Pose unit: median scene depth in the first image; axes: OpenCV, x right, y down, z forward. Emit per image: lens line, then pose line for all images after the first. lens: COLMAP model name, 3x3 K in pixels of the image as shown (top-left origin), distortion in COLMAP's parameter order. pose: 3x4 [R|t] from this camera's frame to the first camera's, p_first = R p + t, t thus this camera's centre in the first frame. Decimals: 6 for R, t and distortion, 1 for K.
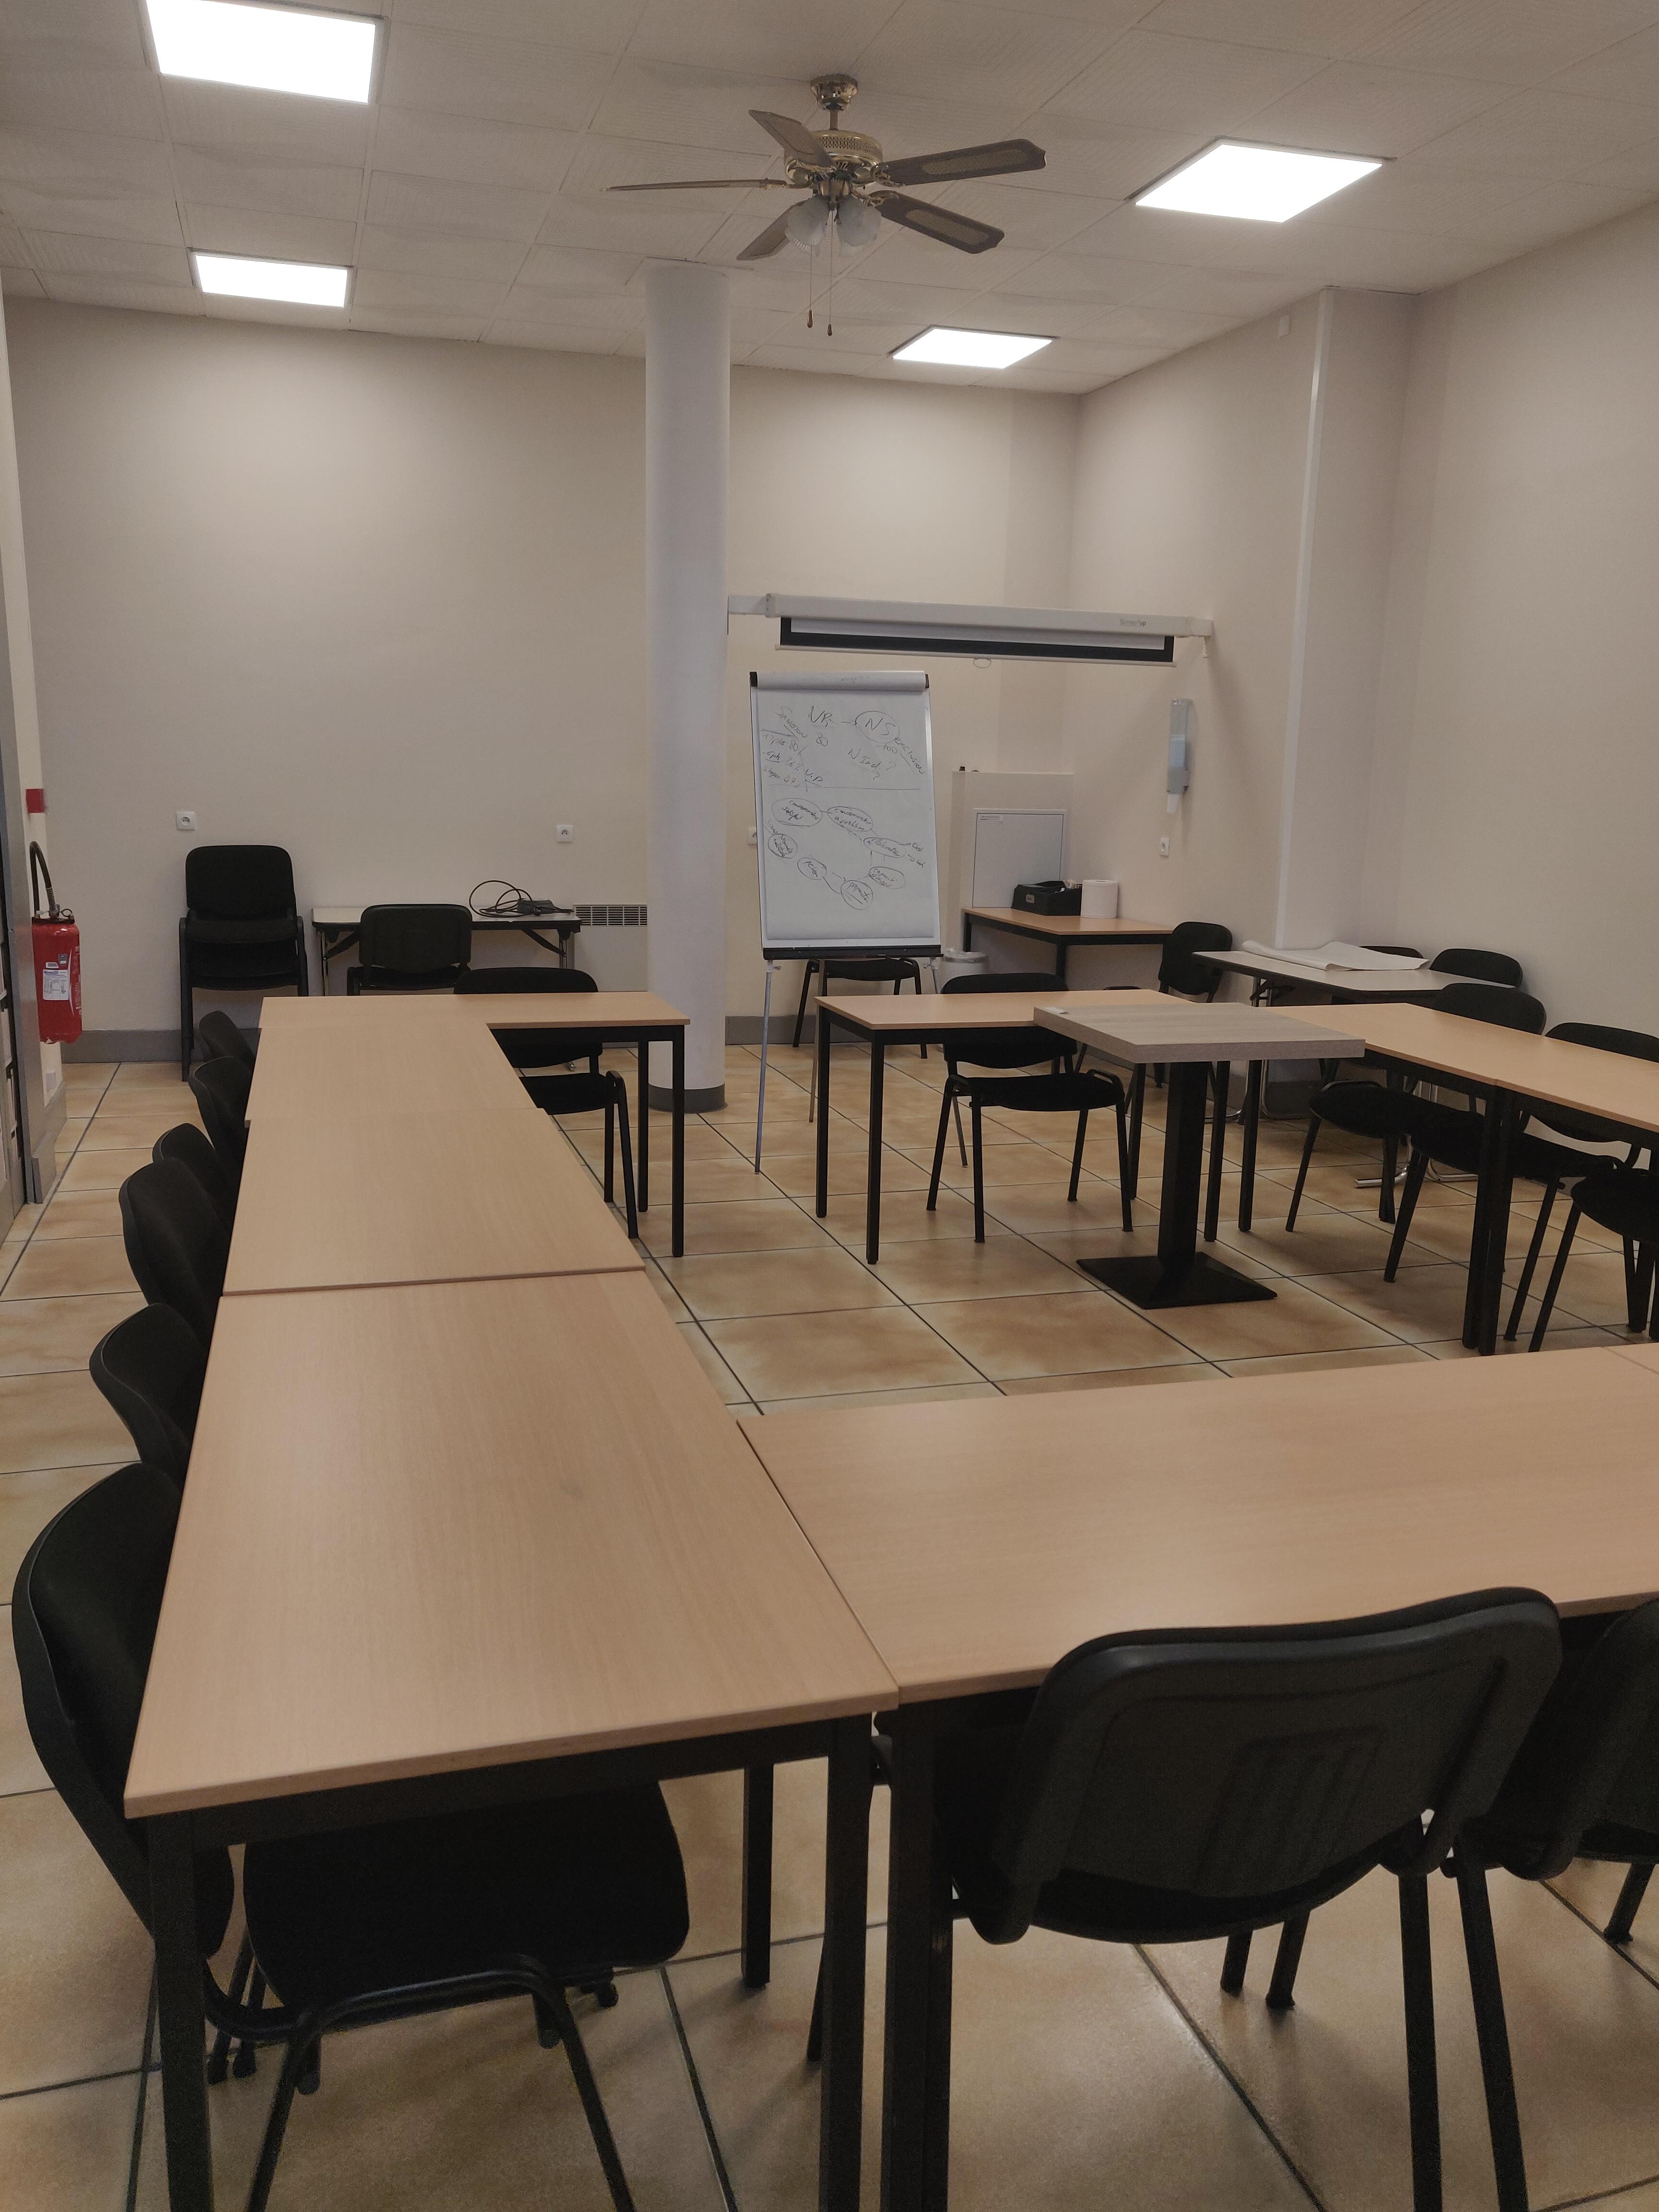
lens RADIAL K [[1691.5, 0, 827.2], [0, 1691.5, 1107.7], [0, 0, 1]] dist [0.013423, 0.008885]
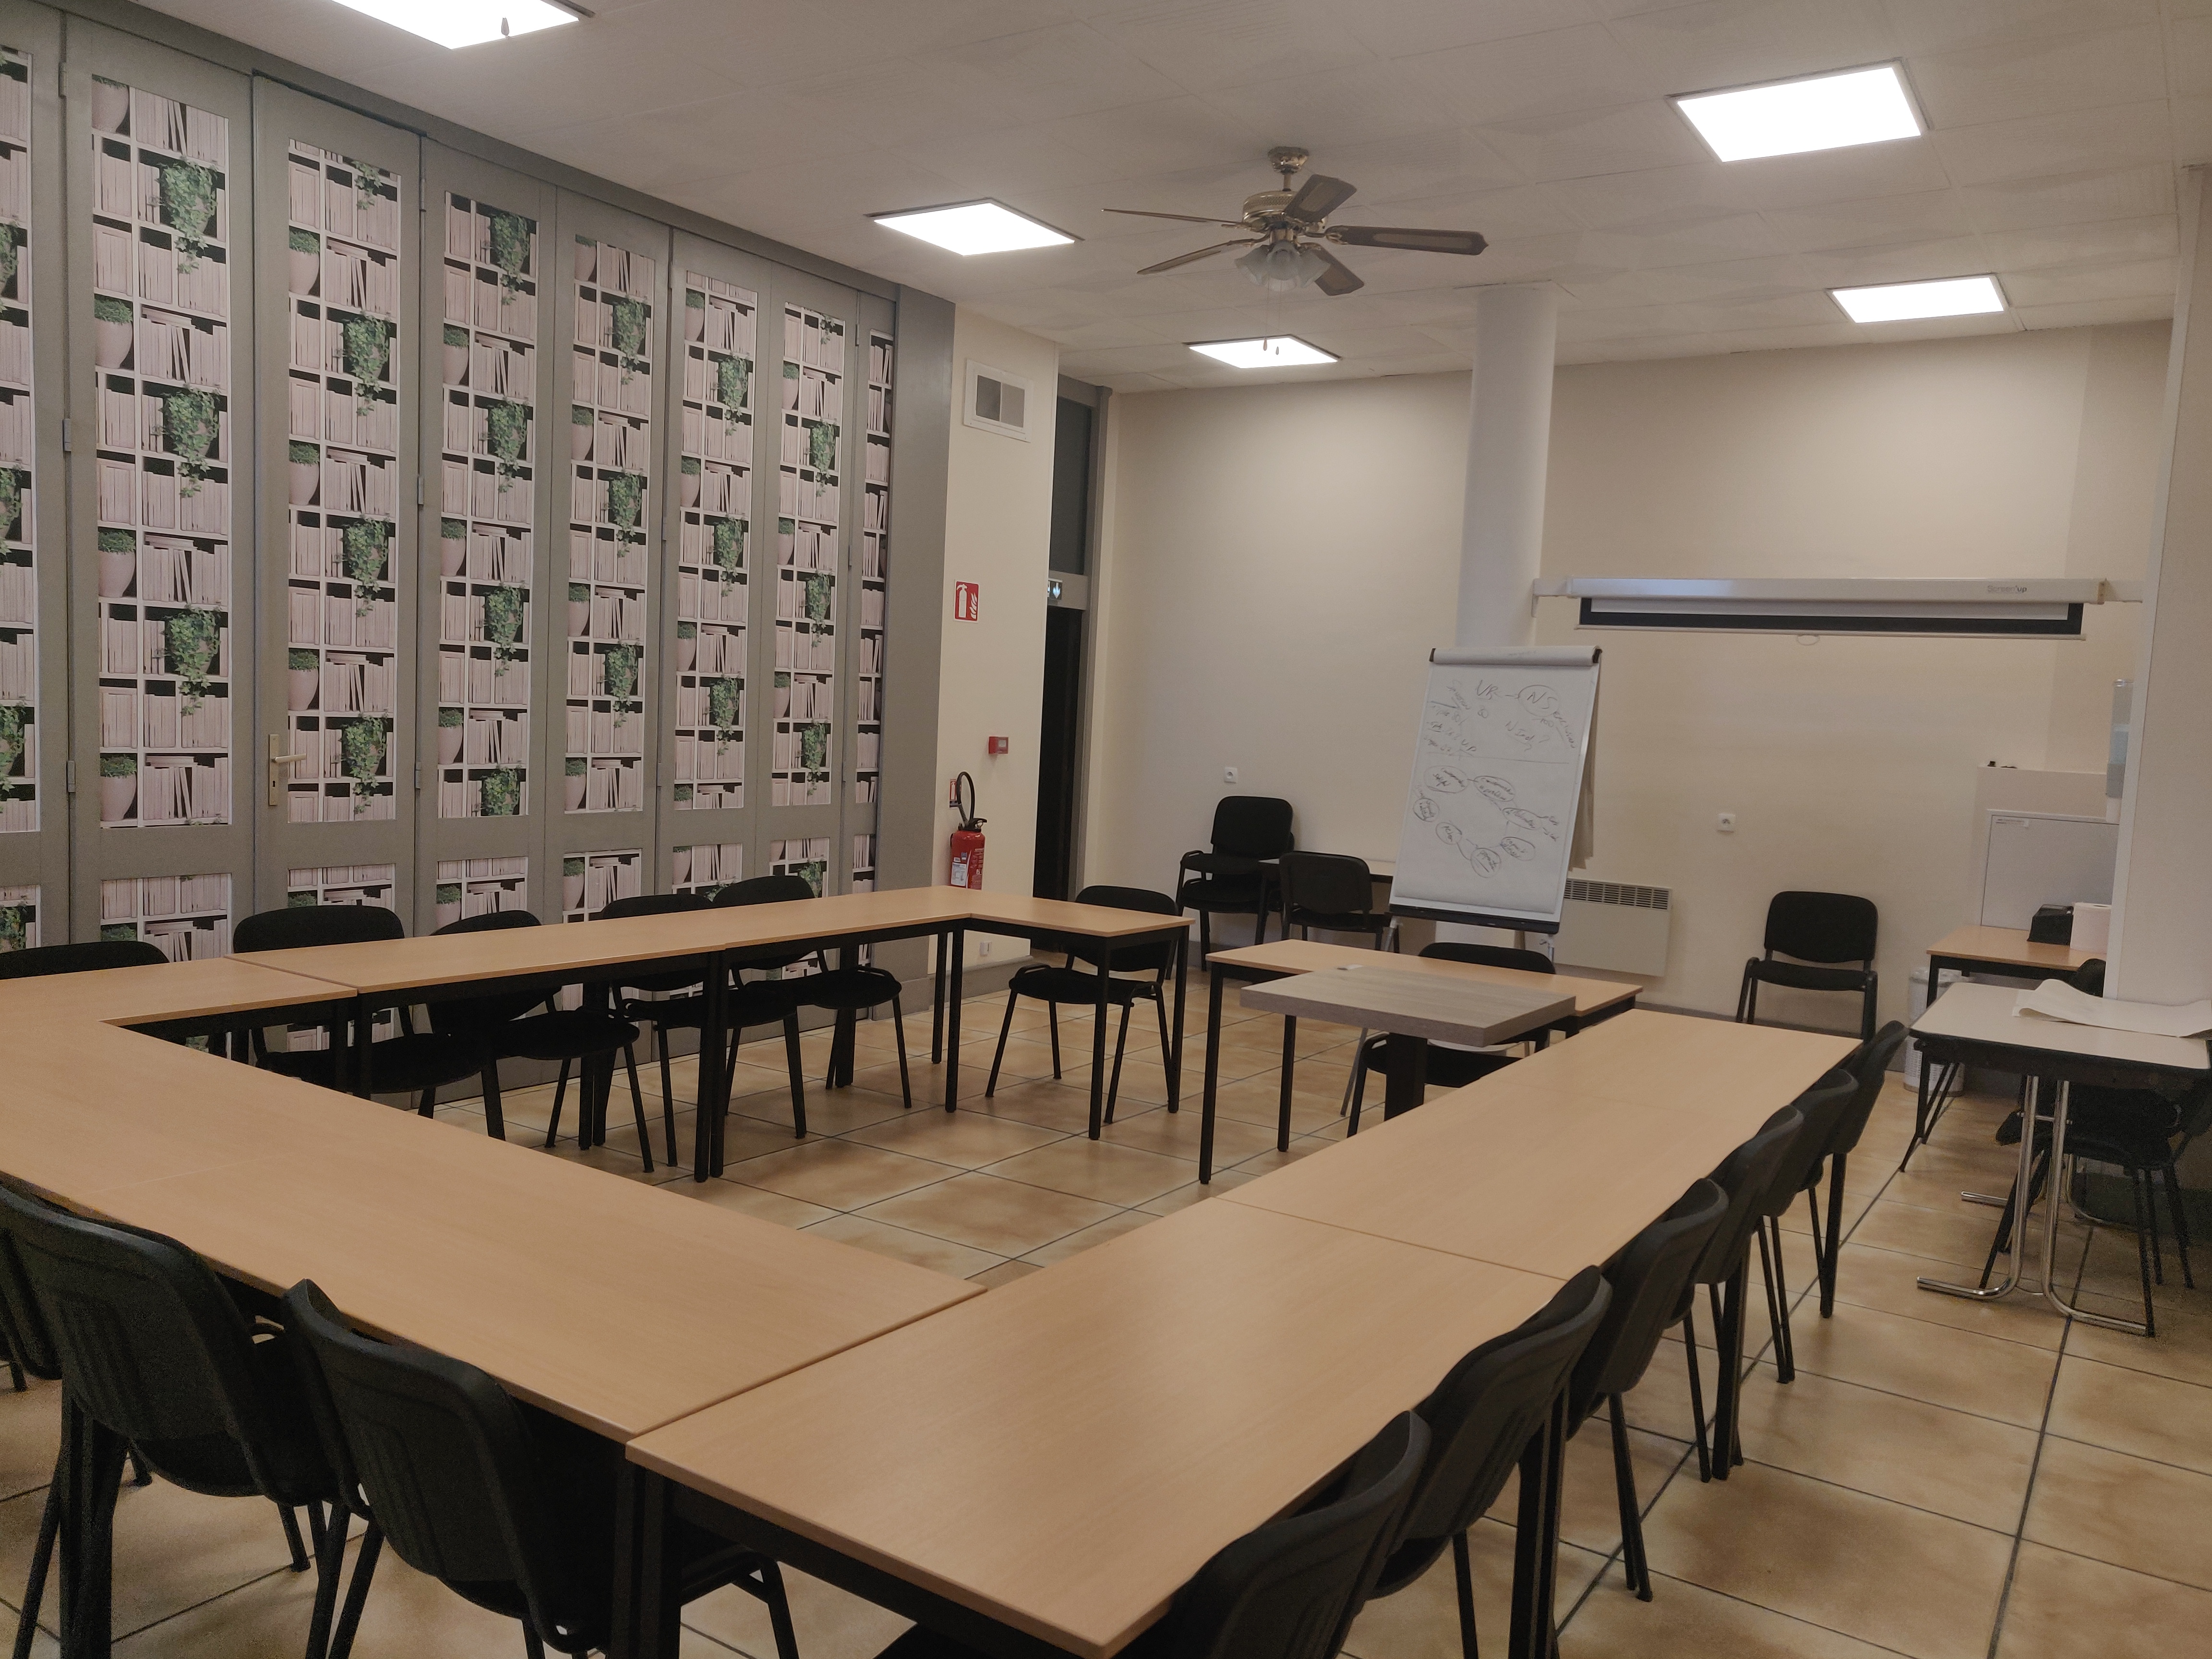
lens RADIAL K [[1691.5, 0, 1106.4], [0, 1691.5, 832.9], [0, 0, 1]] dist [0.013423, 0.008885]
pose [[0.646224, 0.070190, -0.759913, 0.630113], [-0.192315, 0.978603, -0.073154, -0.026998], [0.738518, 0.193416, 0.645895, 0.184597]]
